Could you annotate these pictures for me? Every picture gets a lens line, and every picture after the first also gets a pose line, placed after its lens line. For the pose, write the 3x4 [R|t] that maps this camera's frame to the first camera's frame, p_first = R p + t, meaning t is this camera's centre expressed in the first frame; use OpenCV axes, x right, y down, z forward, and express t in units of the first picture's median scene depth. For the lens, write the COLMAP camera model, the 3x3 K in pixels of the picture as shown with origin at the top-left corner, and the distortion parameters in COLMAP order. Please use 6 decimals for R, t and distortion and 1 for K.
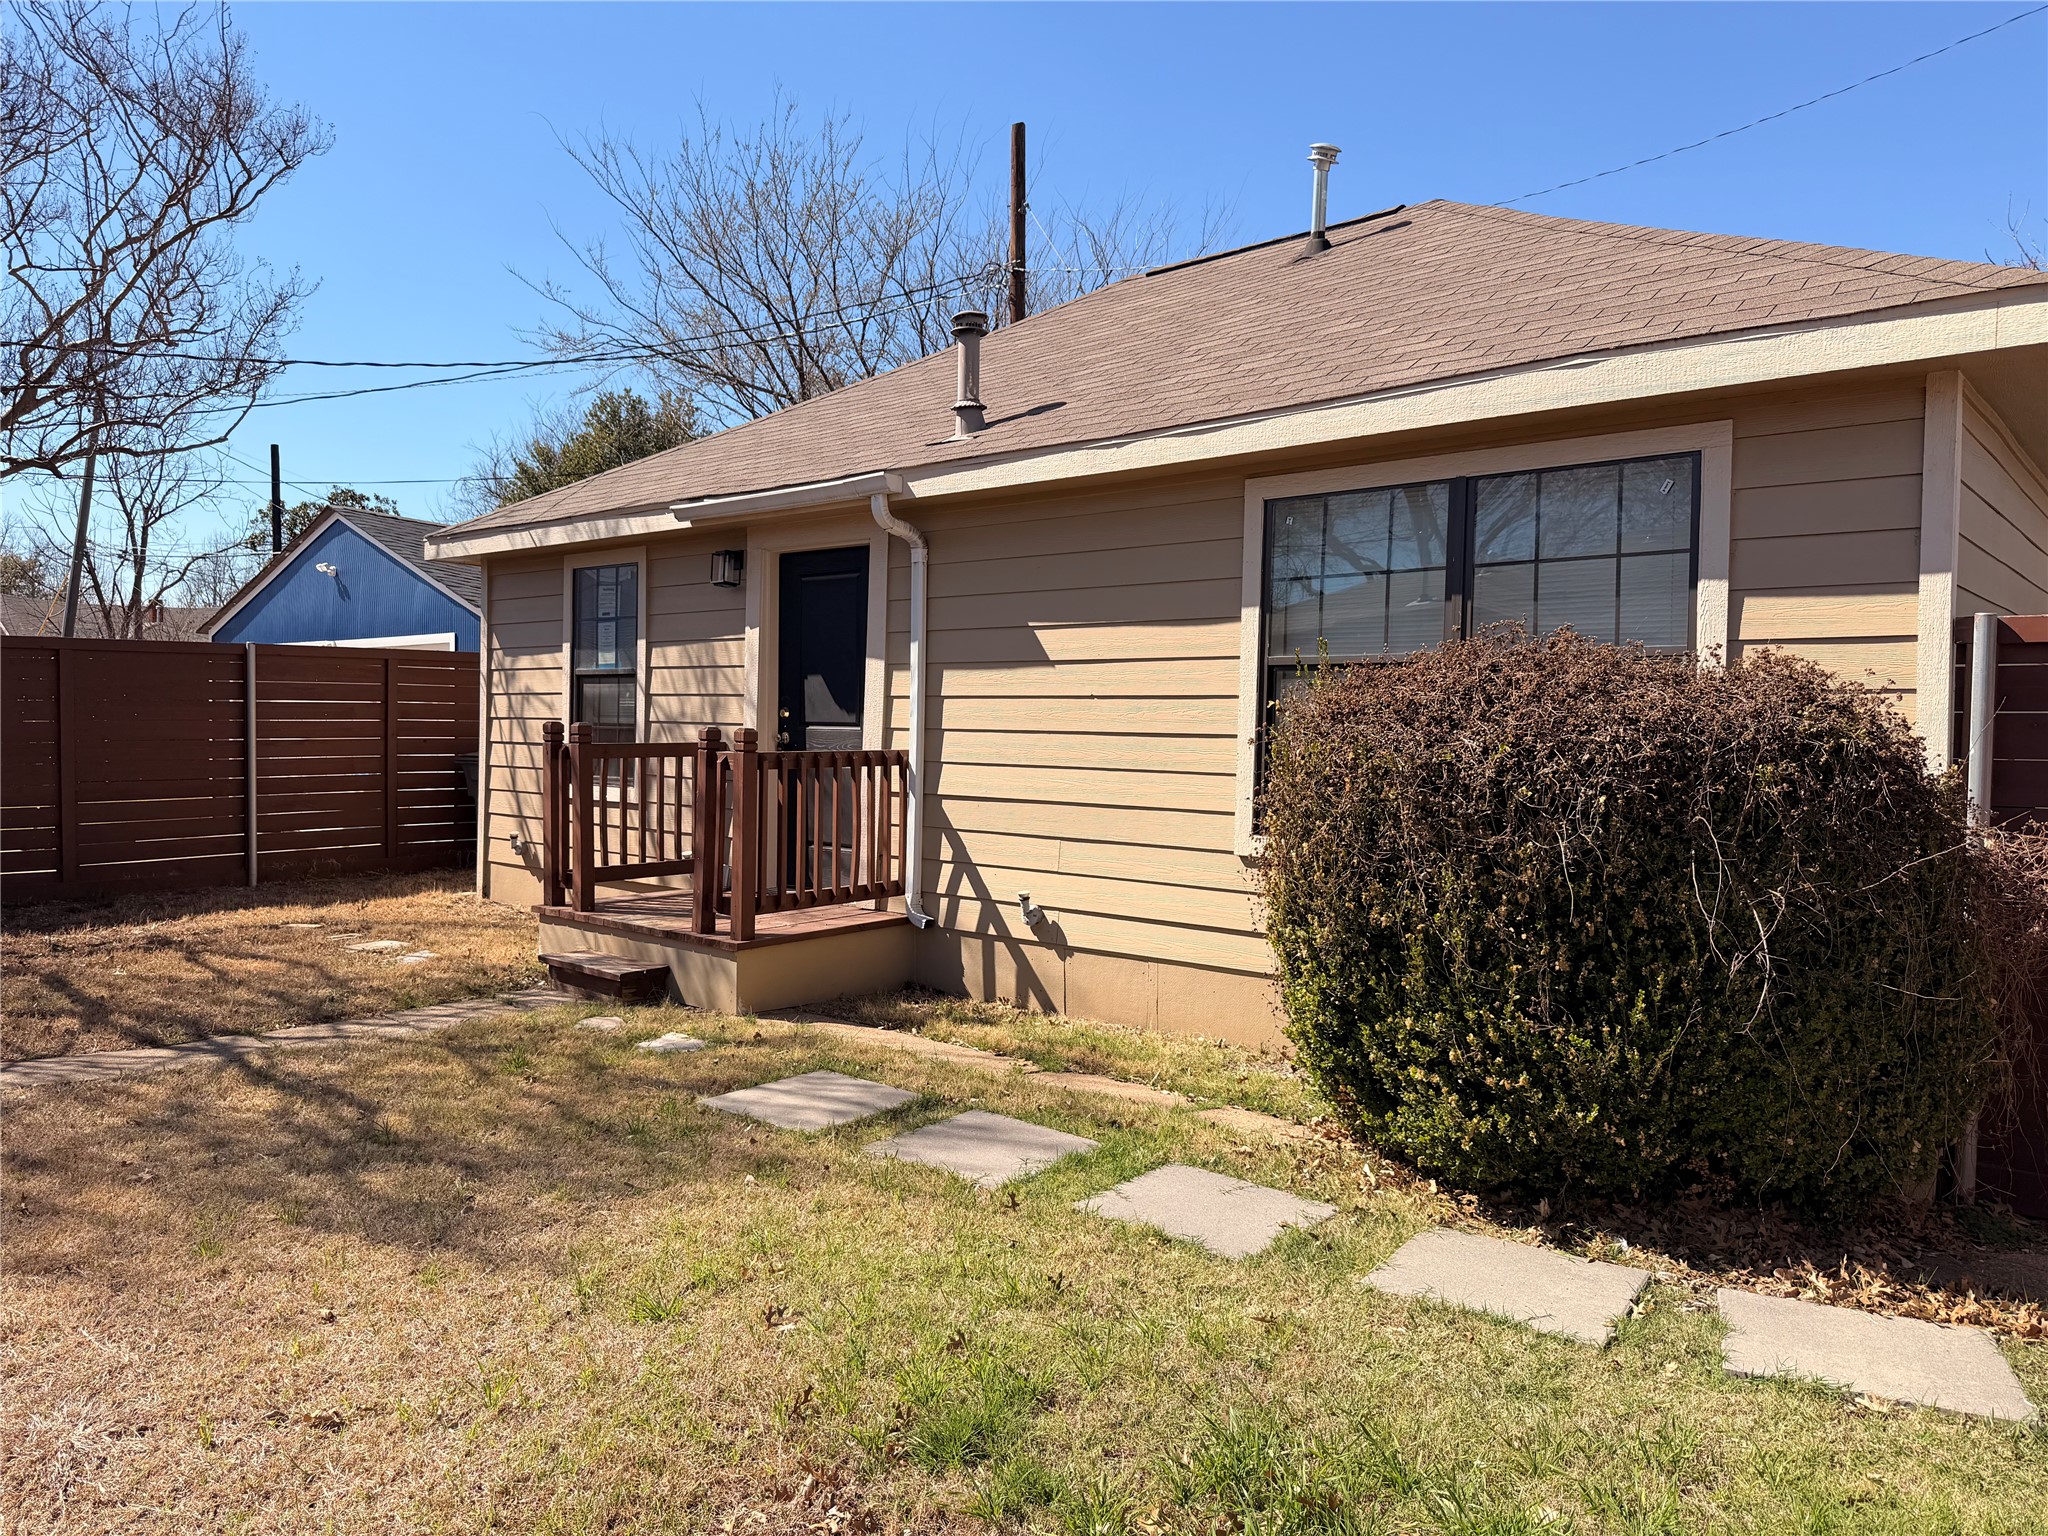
lens RADIAL K [[1439.3, 0, 1024.0], [0, 1439.3, 768.0], [0, 0, 1]] dist [0.136325, -0.226244]
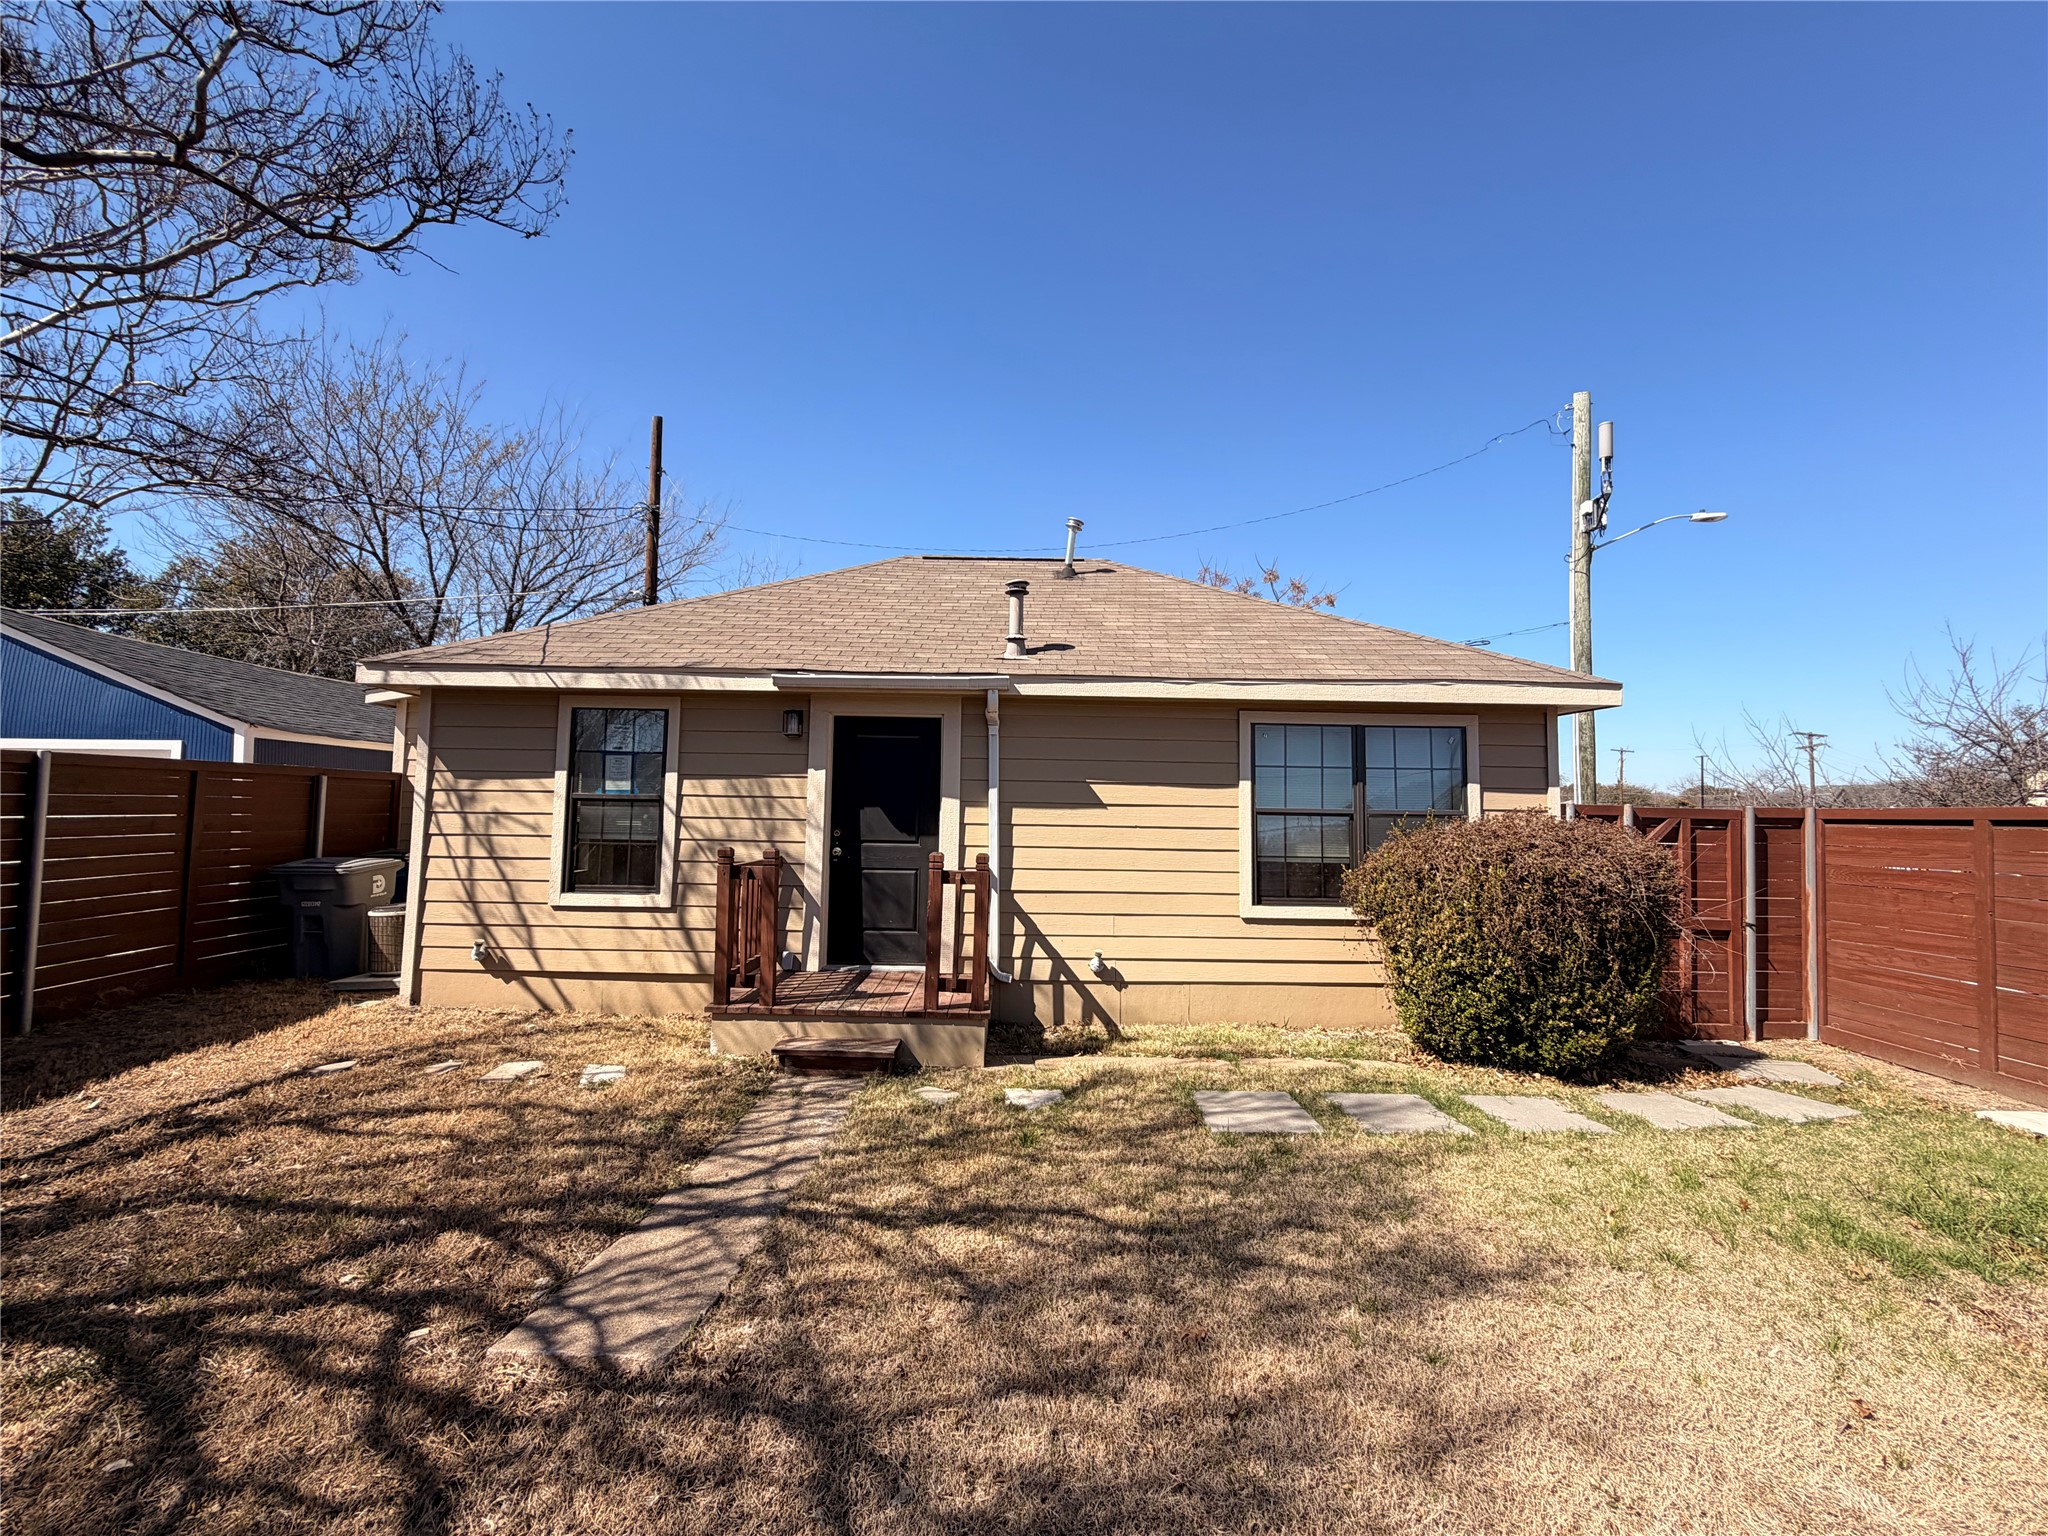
lens RADIAL K [[817.6, 0, 1023.4], [0, 817.6, 771.8], [0, 0, 1]] dist [-0.001480, 0.000517]
pose [[0.737363, 0.032315, 0.674723, -0.628601], [0.013711, 0.997933, -0.062779, -0.051096], [-0.675358, 0.055542, 0.735396, 0.361737]]
